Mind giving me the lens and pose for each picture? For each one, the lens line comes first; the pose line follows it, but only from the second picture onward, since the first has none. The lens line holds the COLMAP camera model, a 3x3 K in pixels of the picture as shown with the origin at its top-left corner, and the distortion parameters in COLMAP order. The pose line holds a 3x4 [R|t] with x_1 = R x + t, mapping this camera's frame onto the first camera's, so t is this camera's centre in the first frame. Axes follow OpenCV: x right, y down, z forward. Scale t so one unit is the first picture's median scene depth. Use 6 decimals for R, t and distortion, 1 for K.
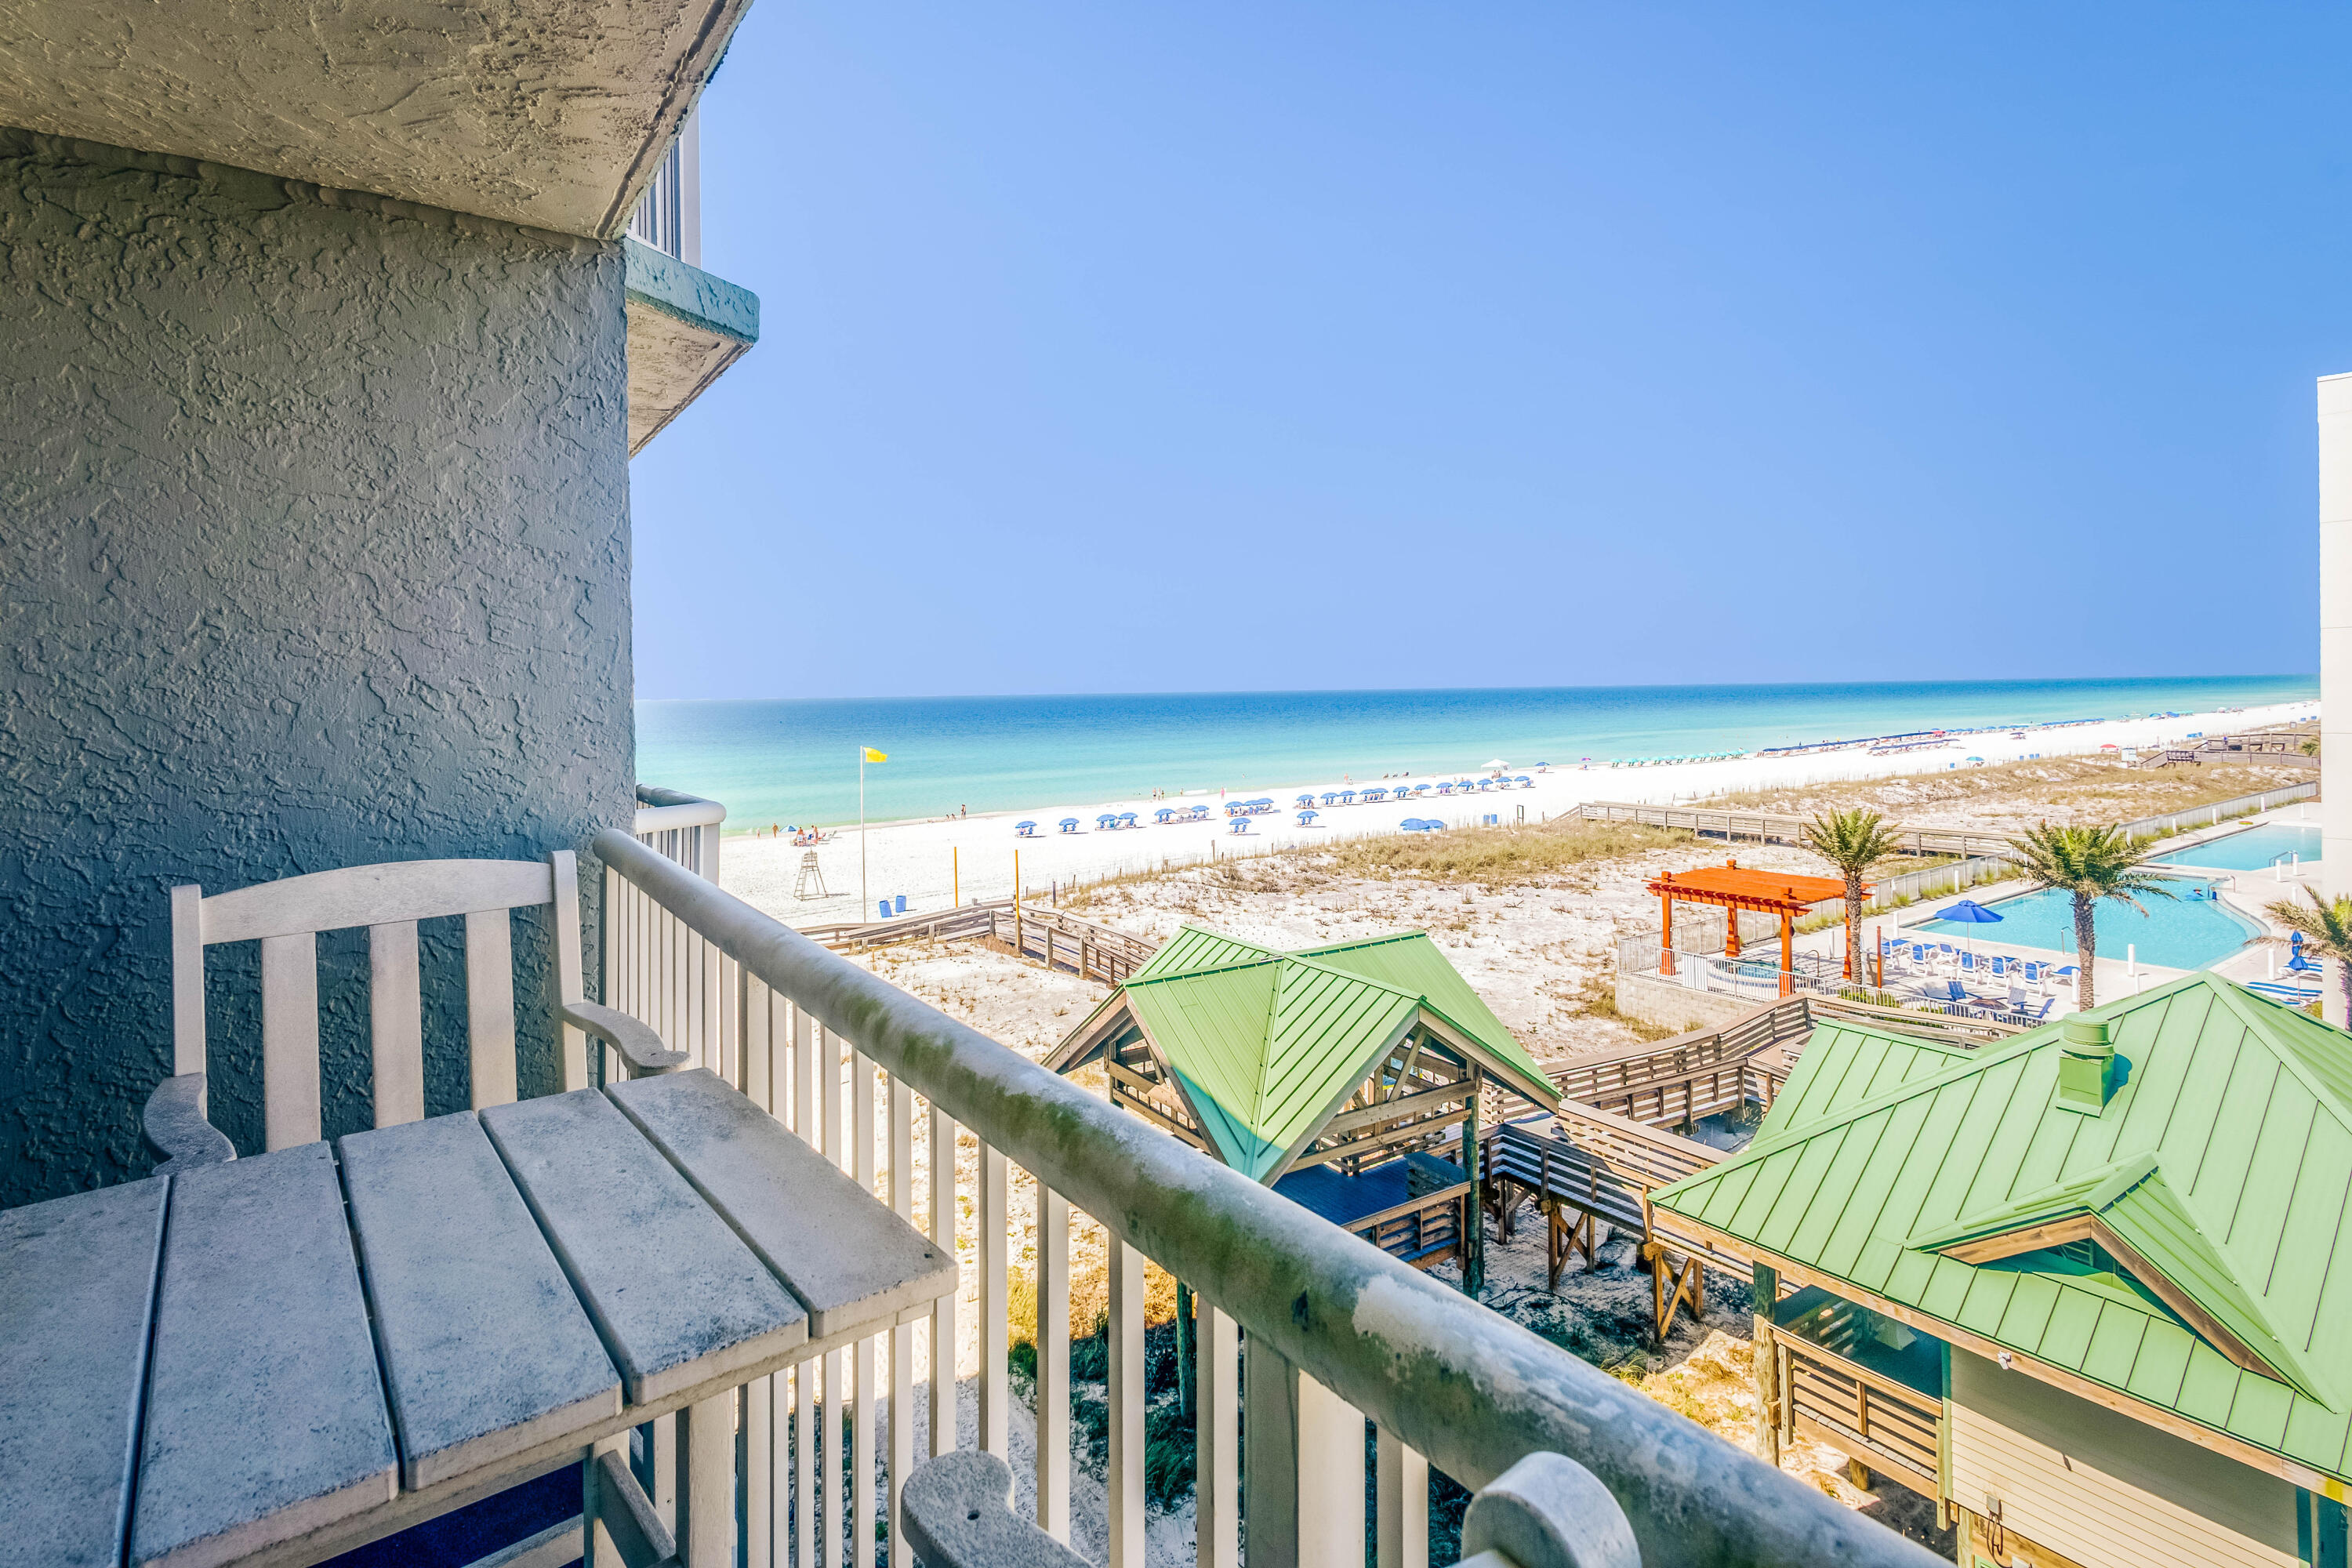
lens RADIAL K [[1138.9, 0, 1163.8], [0, 1138.9, 724.2], [0, 0, 1]] dist [0.011684, -0.000404]
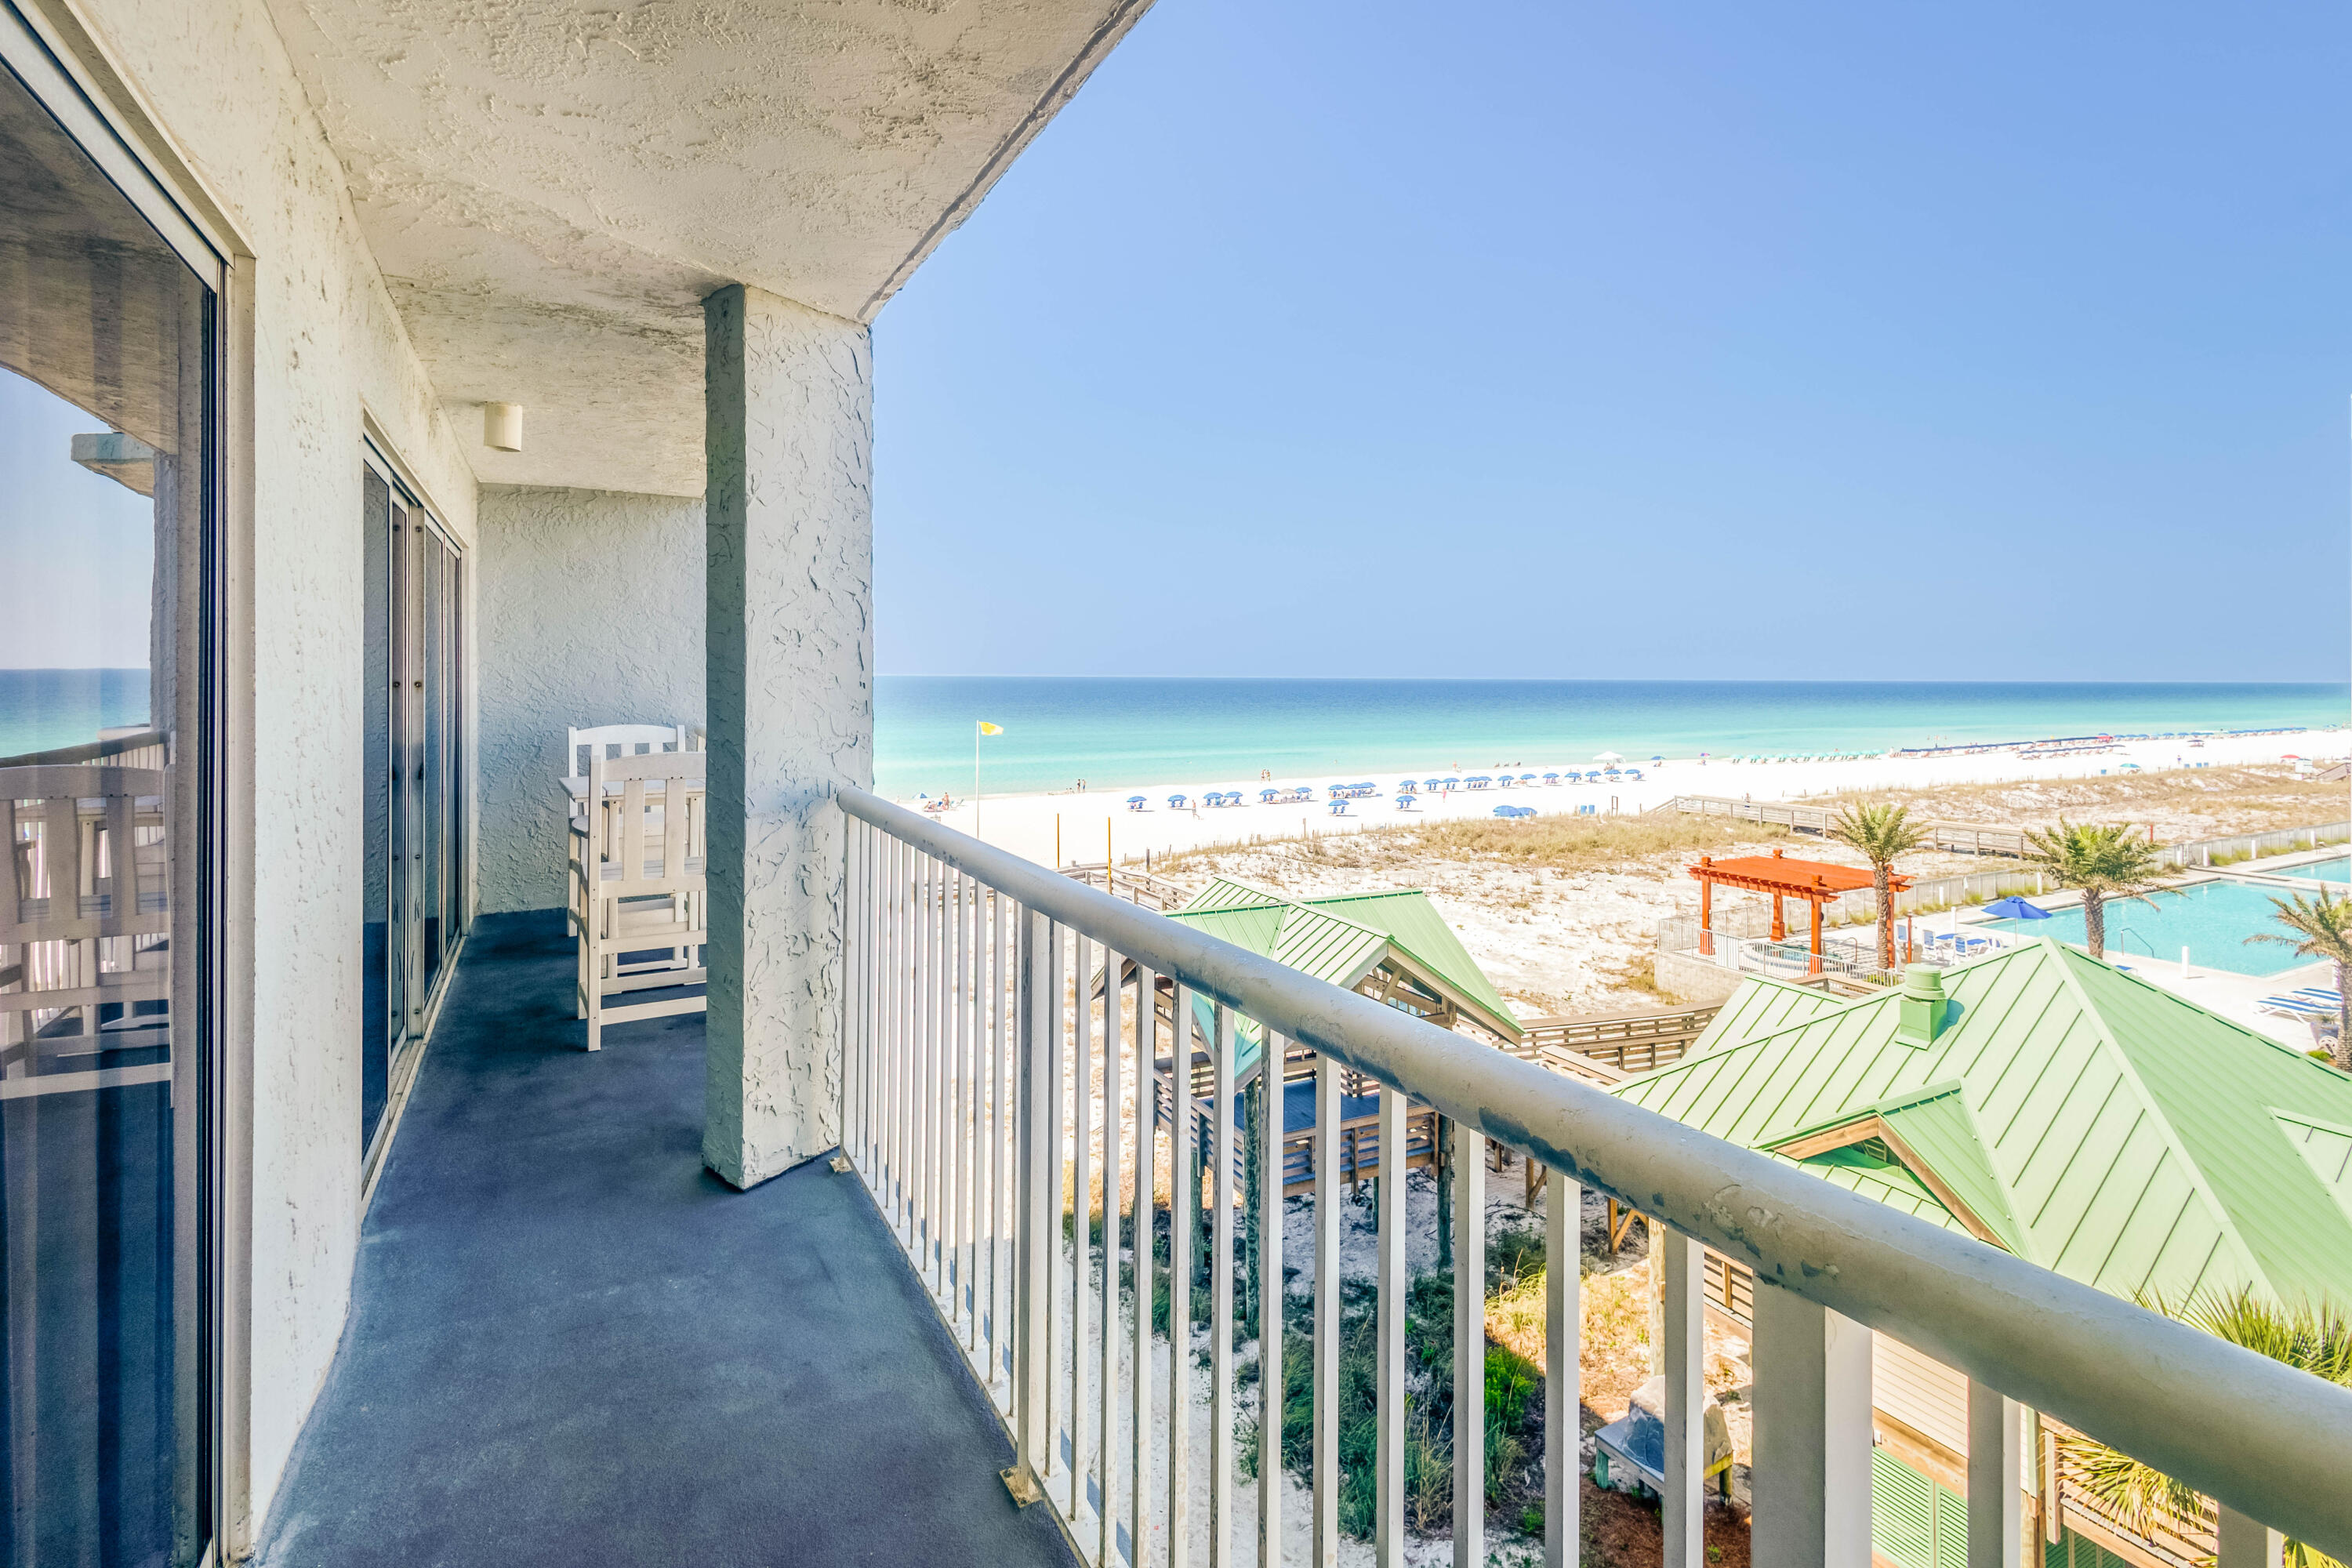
lens RADIAL K [[1138.9, 0, 1163.8], [0, 1138.9, 724.2], [0, 0, 1]] dist [0.011684, -0.000404]
pose [[0.992265, 0.026147, -0.121356, 0.052067], [-0.024446, 0.999581, 0.015486, 0.001588], [0.121710, -0.012400, 0.992488, -0.086286]]
